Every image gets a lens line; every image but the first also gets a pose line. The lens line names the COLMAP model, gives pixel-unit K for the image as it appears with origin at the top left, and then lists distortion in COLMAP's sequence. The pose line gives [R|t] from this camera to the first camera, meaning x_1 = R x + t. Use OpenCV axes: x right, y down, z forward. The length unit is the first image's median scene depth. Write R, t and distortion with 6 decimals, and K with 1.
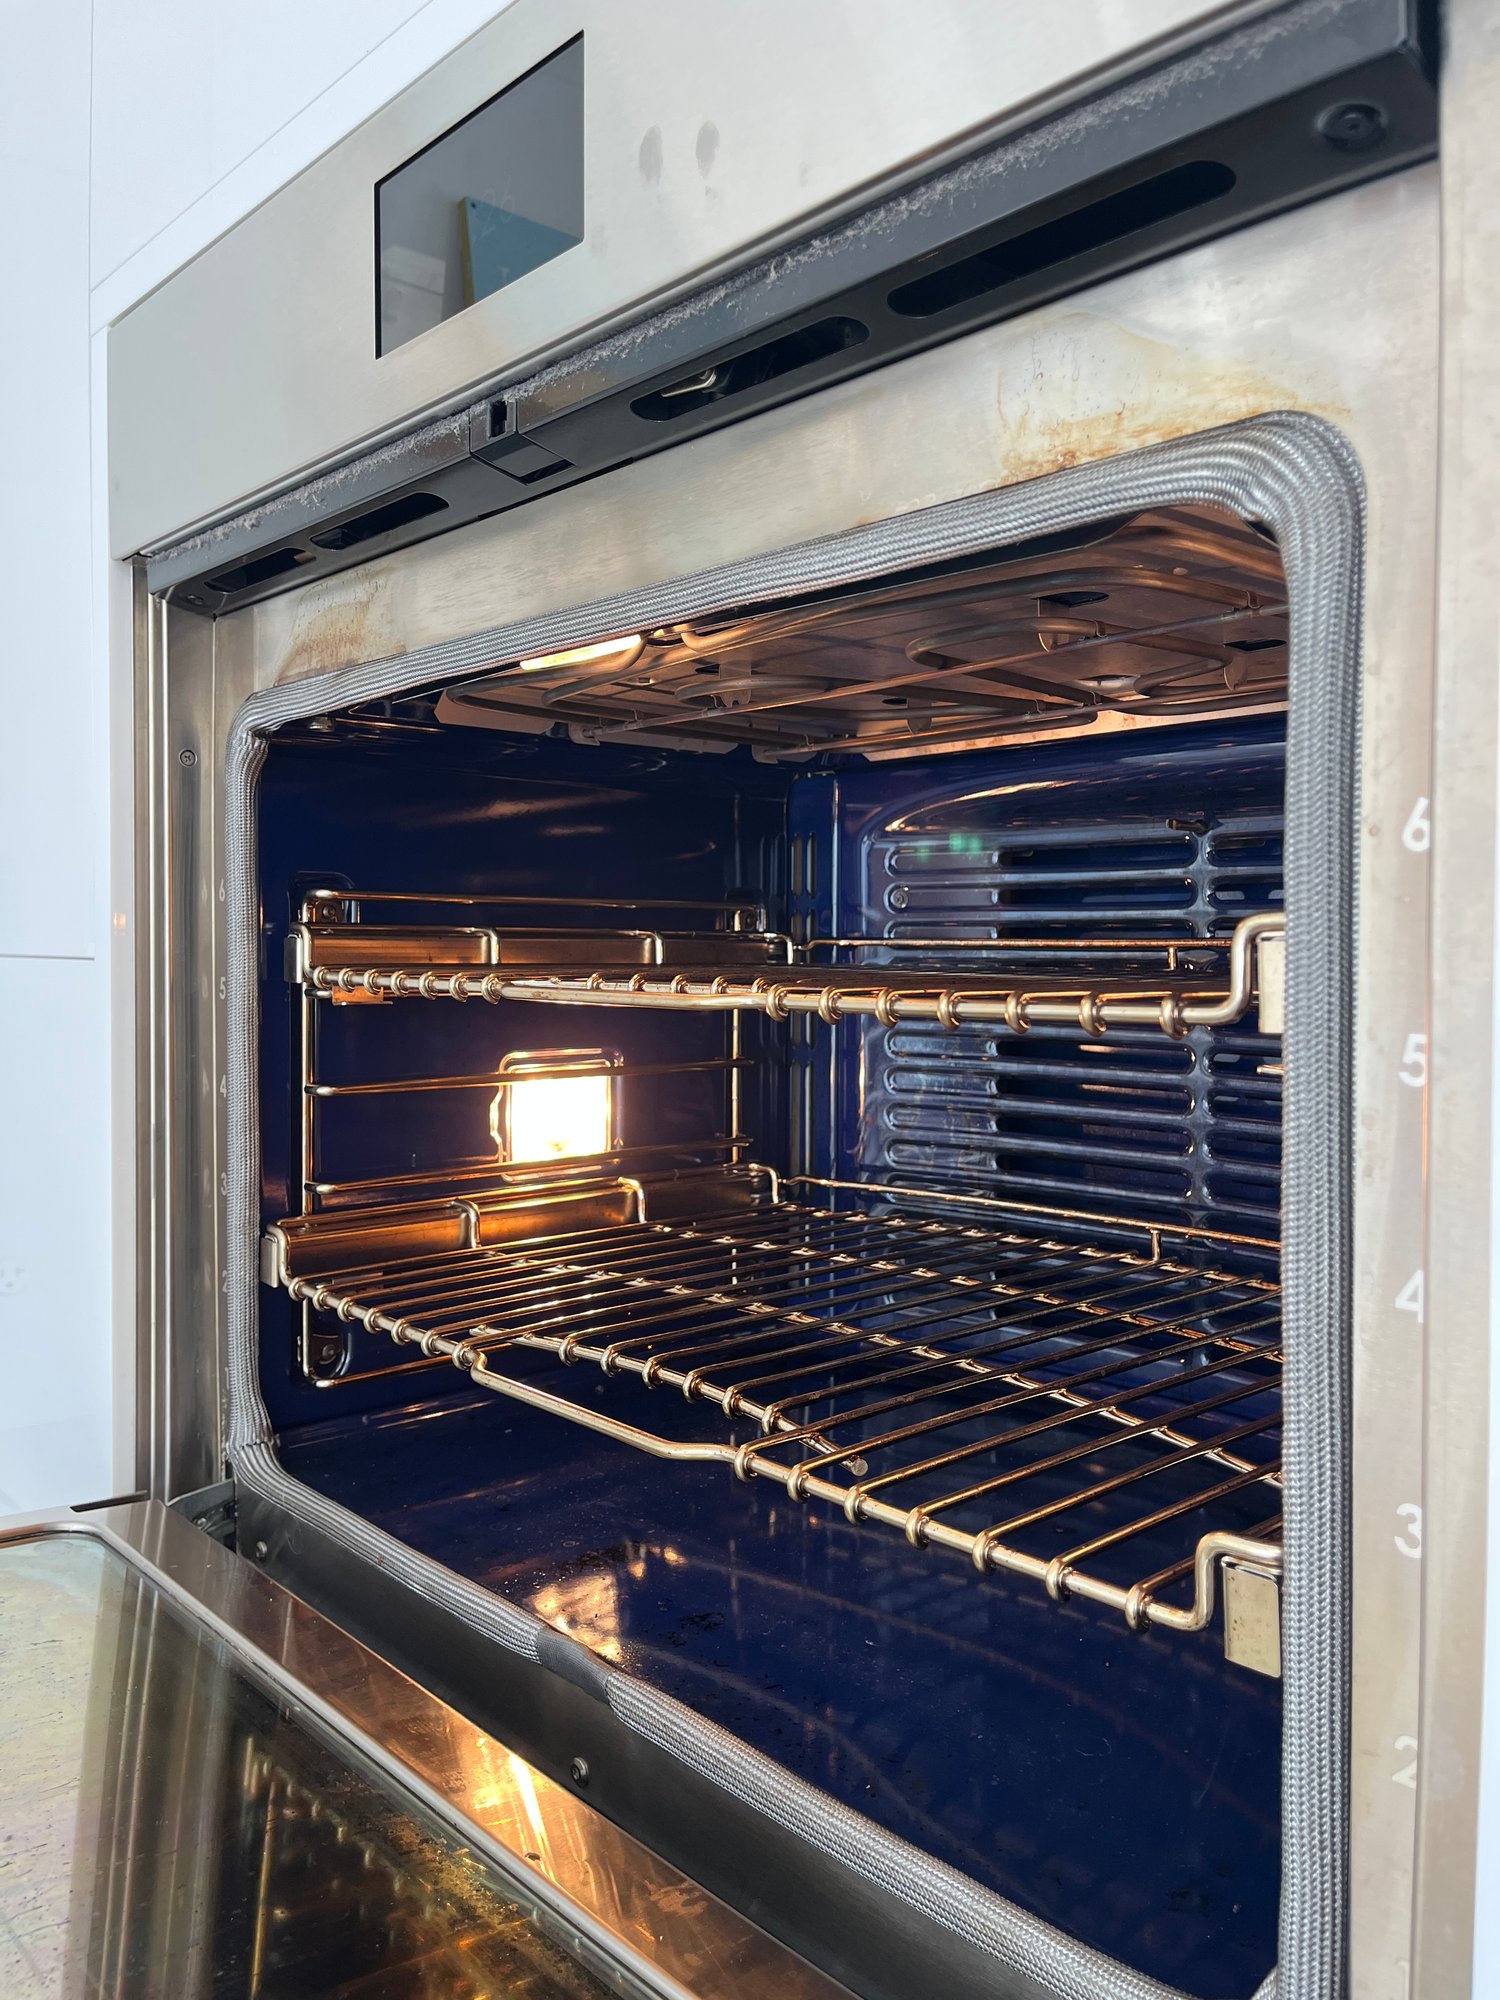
lens RADIAL K [[1546.4, 0, 748.7], [0, 1546.4, 960.0], [0, 0, 1]] dist [0.044813, 0.001107]
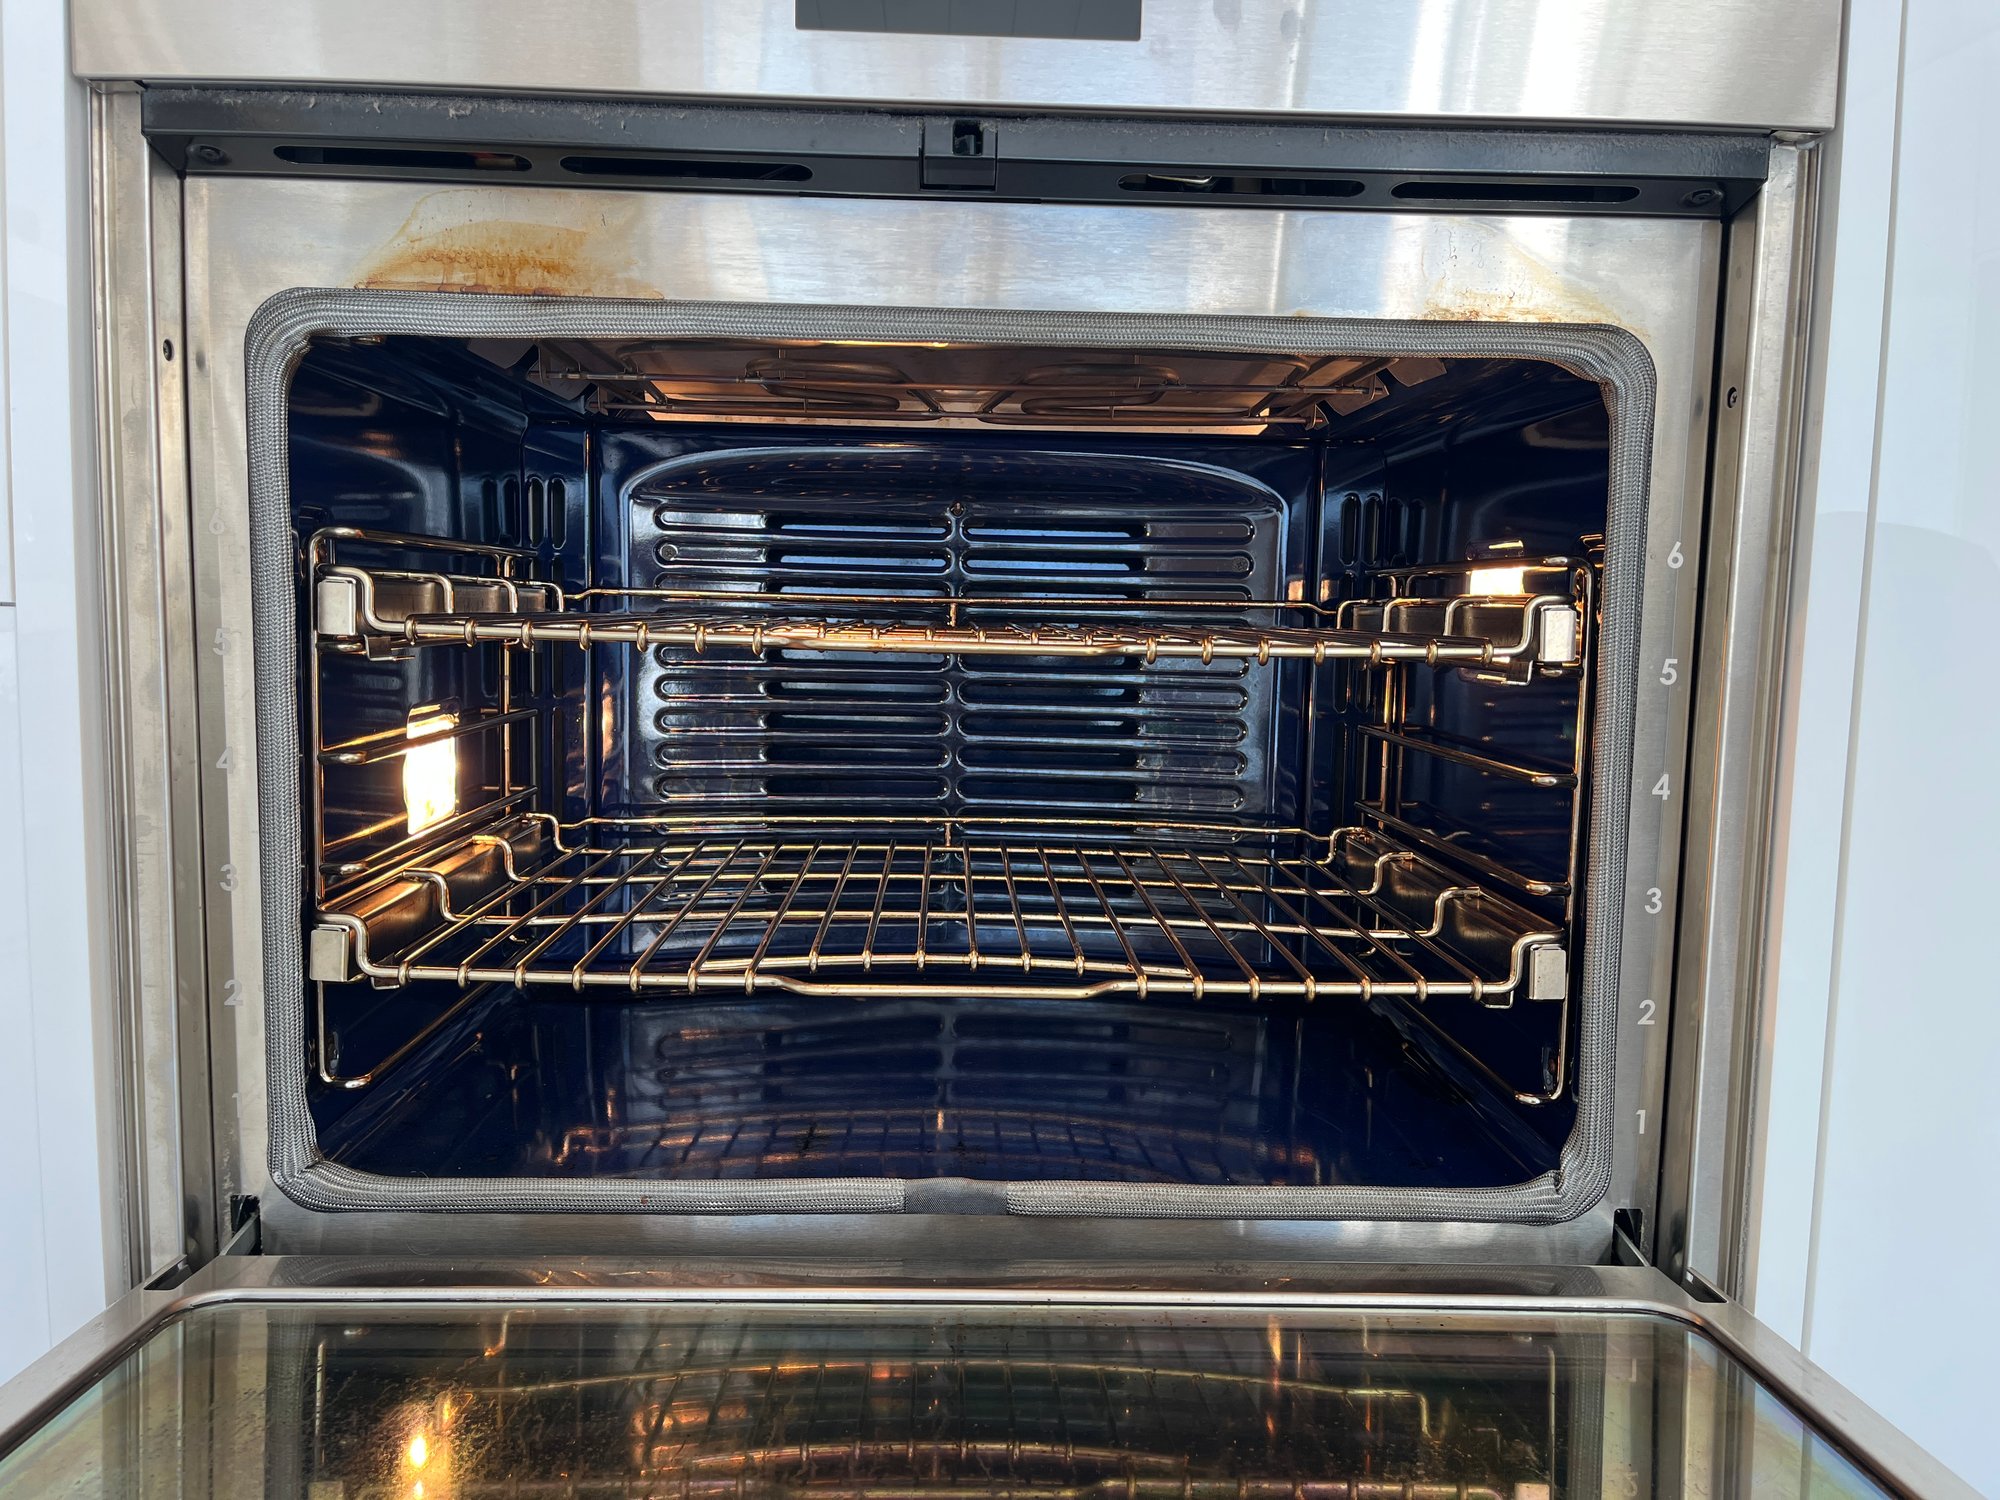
lens RADIAL K [[1546.4, 0, 1000.0], [0, 1546.4, 750.0], [0, 0, 1]] dist [0.044813, 0.001107]
pose [[0.642365, -0.064533, 0.763677, -0.813249], [-0.009918, 0.995665, 0.092479, -0.006643], [-0.766334, -0.066979, 0.638941, 0.173573]]
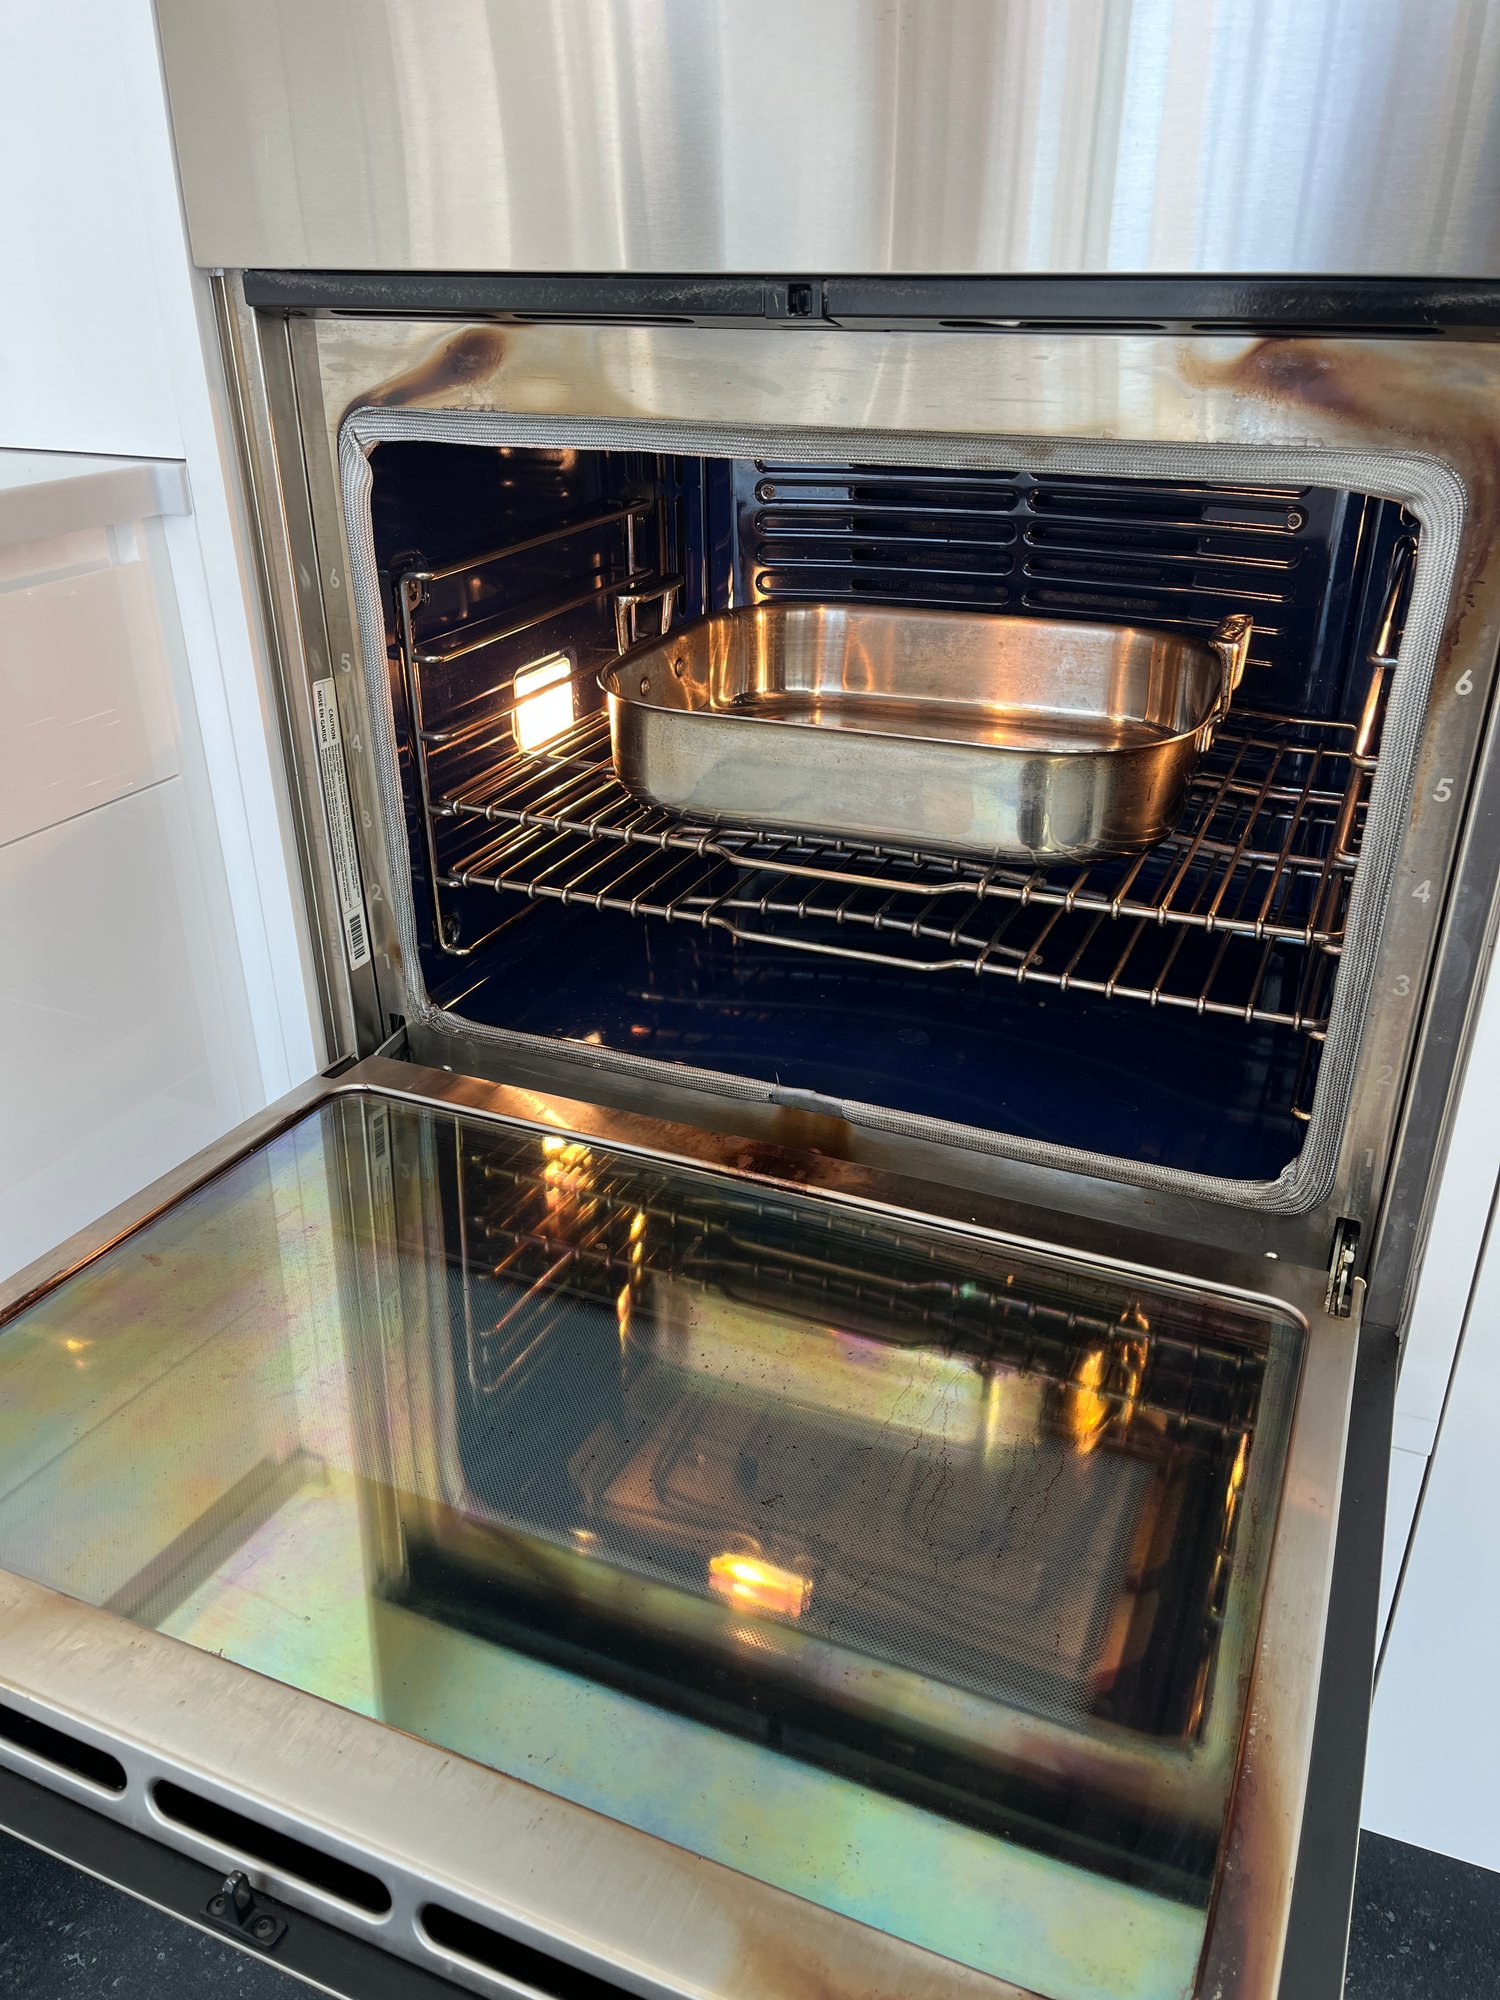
lens RADIAL K [[1520.7, 0, 747.6], [0, 1520.7, 958.3], [0, 0, 1]] dist [0.100031, -0.000075]
pose [[0.911352, -0.195240, 0.362379, -0.611323], [0.022689, 0.902846, 0.429366, -0.321759], [-0.411002, -0.383081, 0.827240, -0.226403]]
